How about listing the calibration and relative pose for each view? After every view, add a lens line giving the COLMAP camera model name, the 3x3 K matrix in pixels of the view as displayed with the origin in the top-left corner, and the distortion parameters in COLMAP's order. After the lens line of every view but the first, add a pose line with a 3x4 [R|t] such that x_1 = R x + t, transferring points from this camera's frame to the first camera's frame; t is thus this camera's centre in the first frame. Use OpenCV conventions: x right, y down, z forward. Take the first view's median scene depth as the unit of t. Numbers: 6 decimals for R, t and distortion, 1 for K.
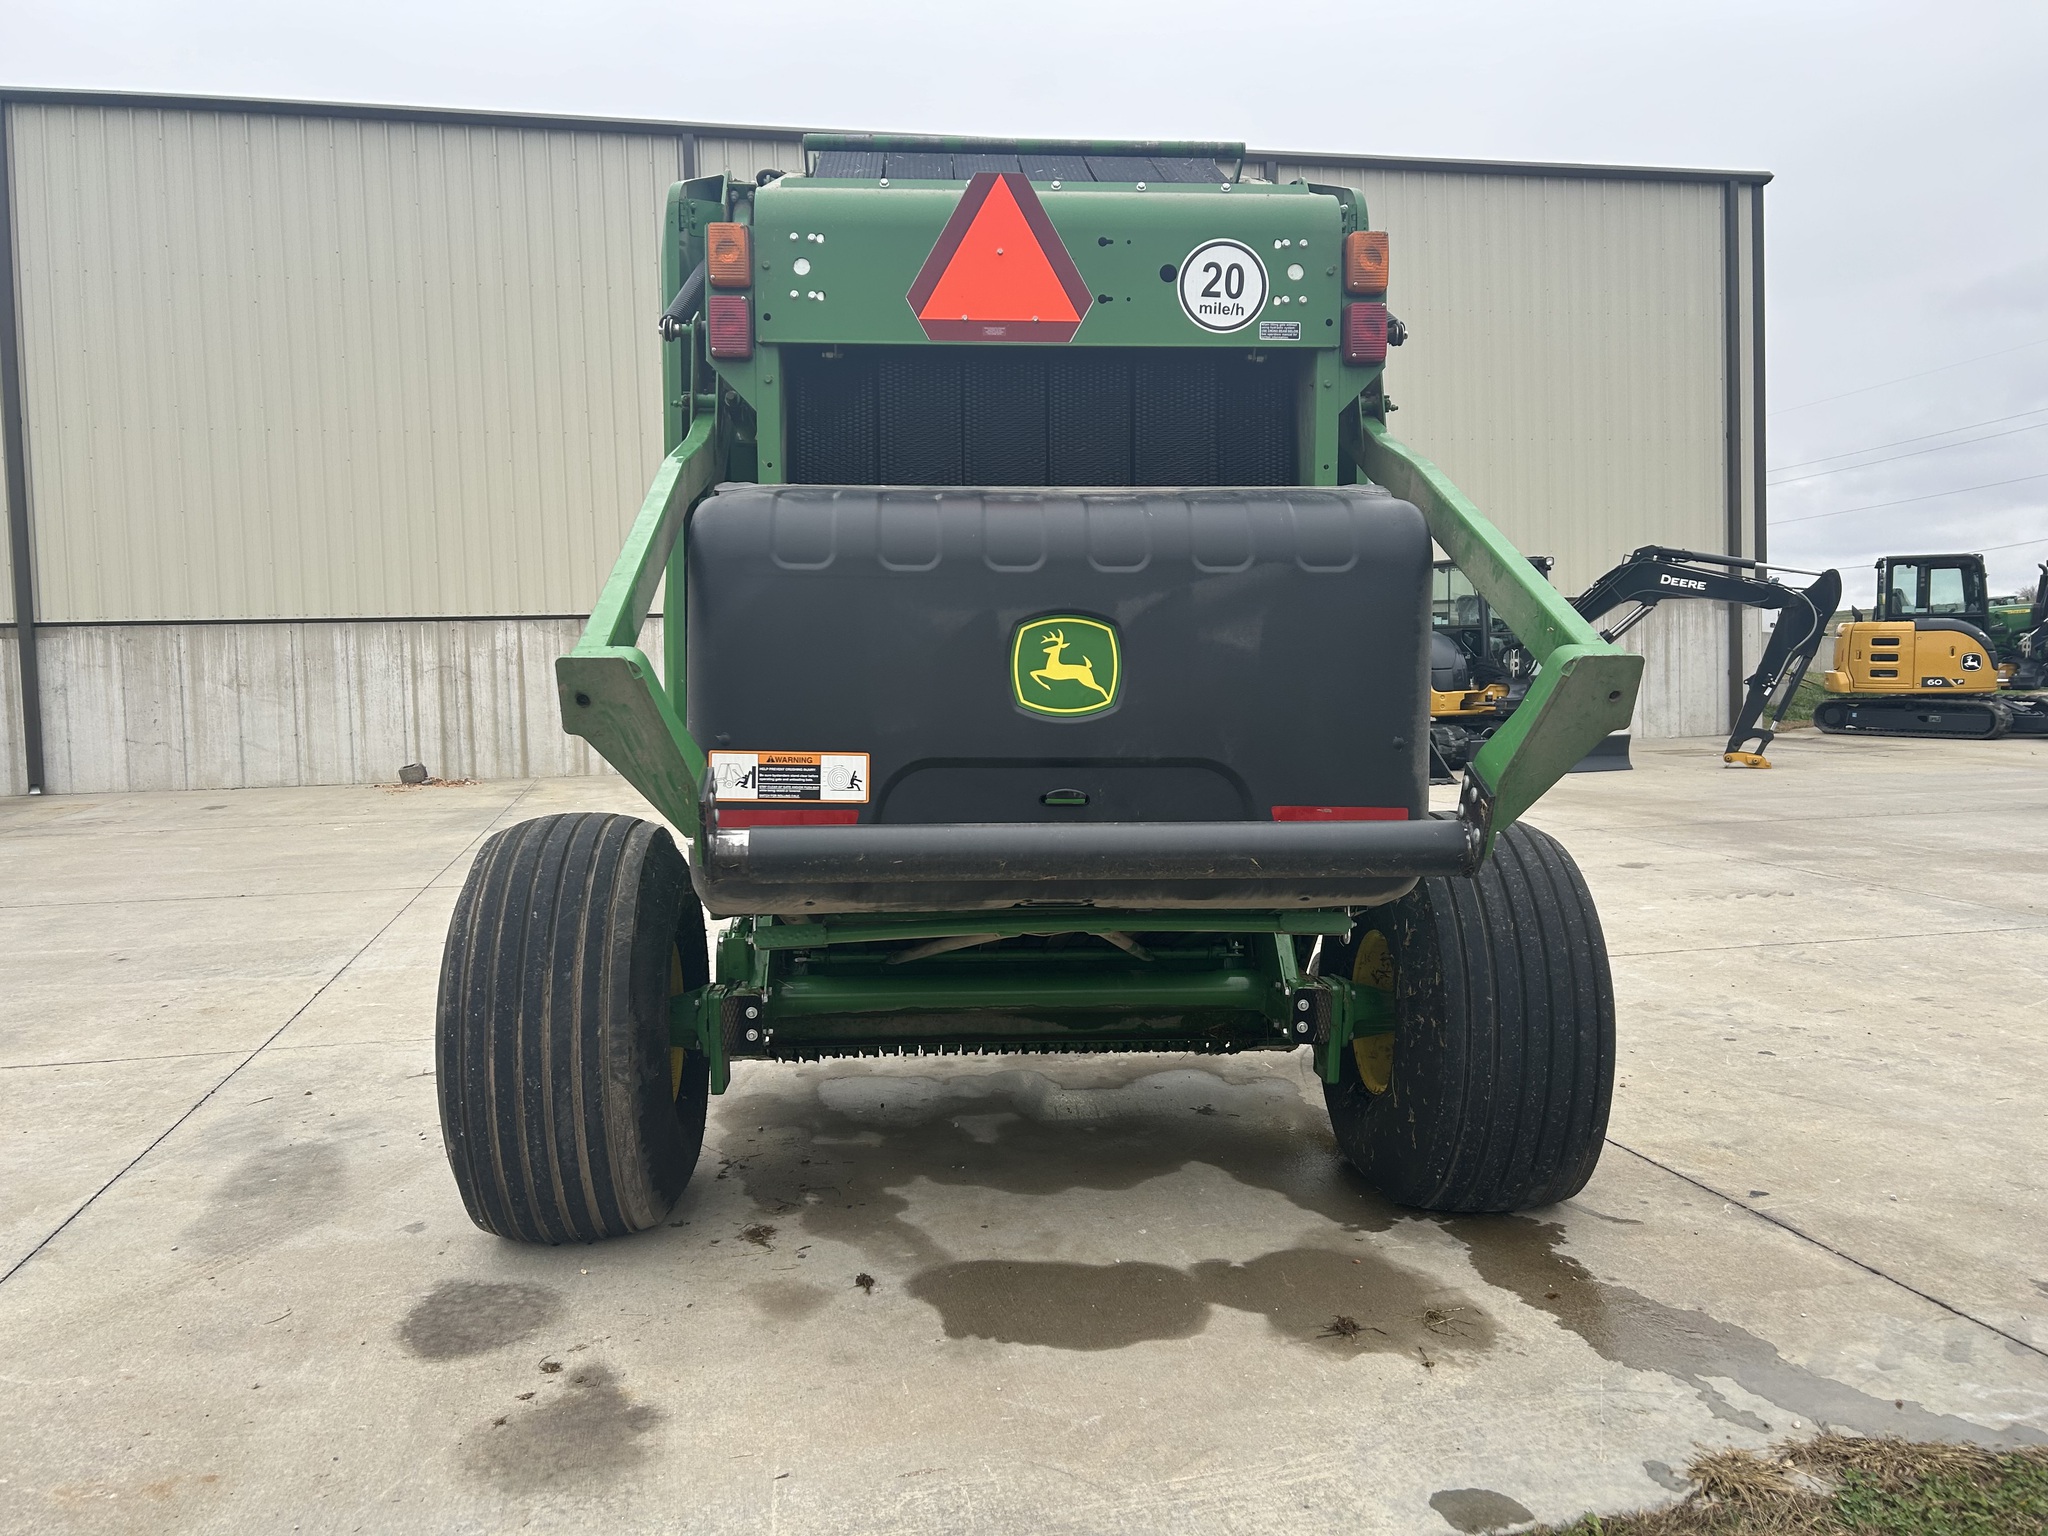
lens RADIAL K [[1535.0, 0, 1008.9], [0, 1535.0, 772.9], [0, 0, 1]] dist [0.053307, -0.049489]
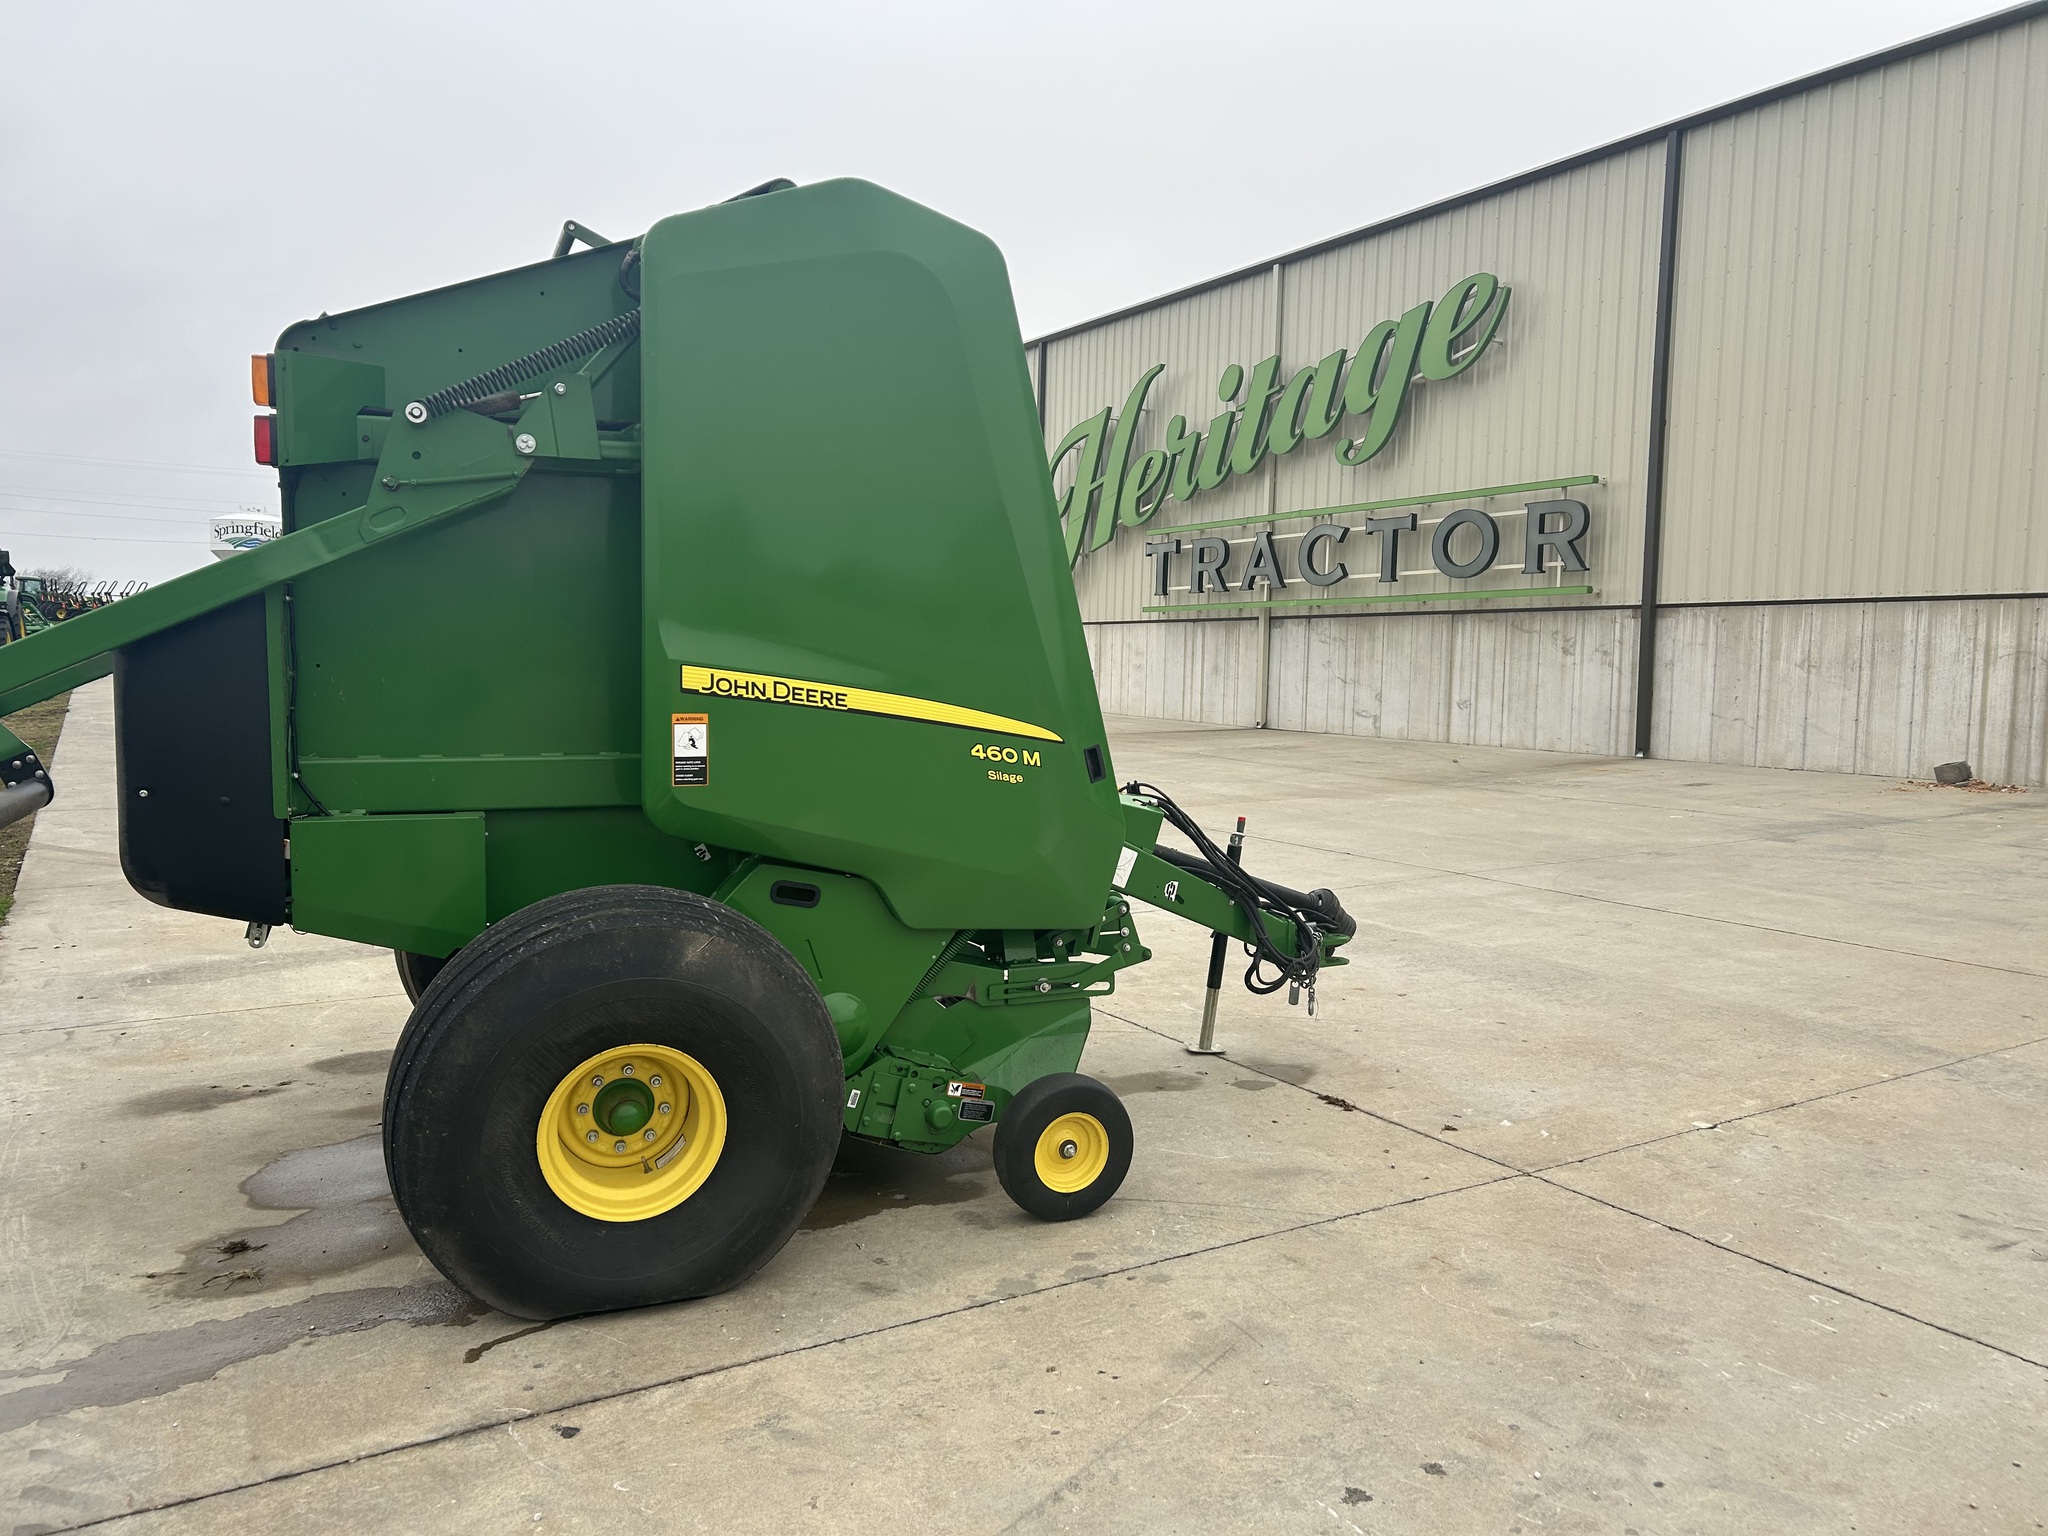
lens RADIAL K [[1535.0, 0, 1028.5], [0, 1535.0, 778.2], [0, 0, 1]] dist [0.053307, -0.049489]
pose [[0.314293, 0.104862, -0.943517, 1.346563], [-0.075988, 0.993470, 0.085101, -0.150007], [0.946280, 0.044950, 0.320209, 1.021639]]
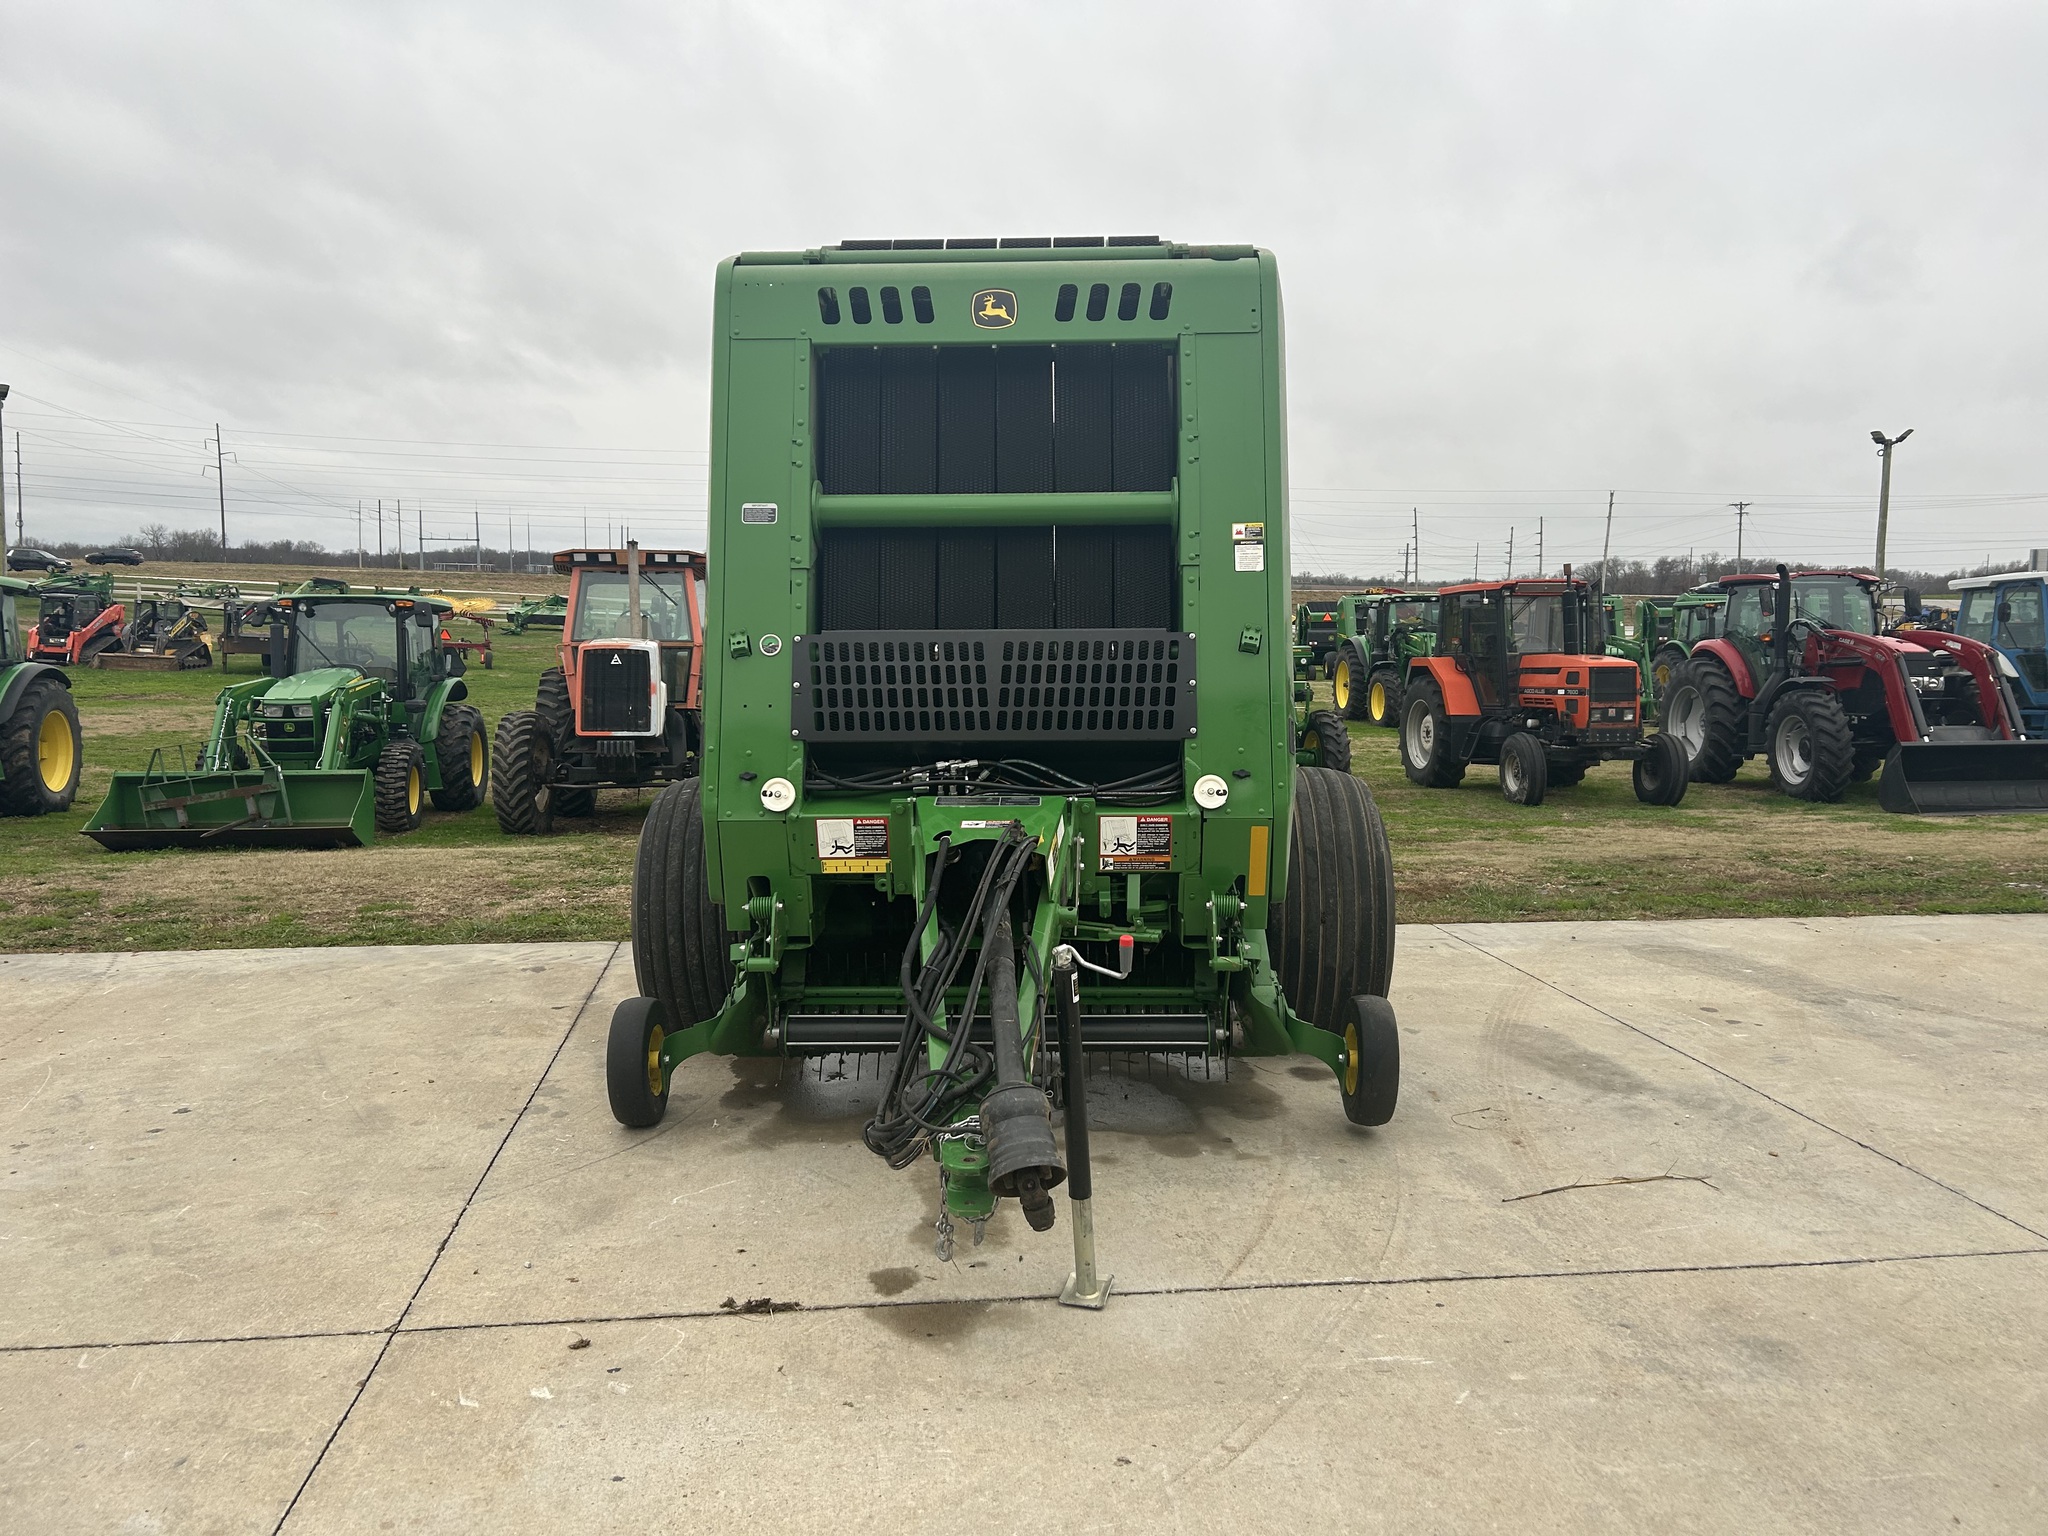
lens RADIAL K [[1535.0, 0, 1009.0], [0, 1535.0, 764.9], [0, 0, 1]] dist [0.053307, -0.049489]
pose [[-0.996369, 0.004454, 0.085021, -0.123372], [0.018358, 0.986378, 0.163467, -0.241159], [-0.083135, 0.164434, -0.982878, 2.651690]]
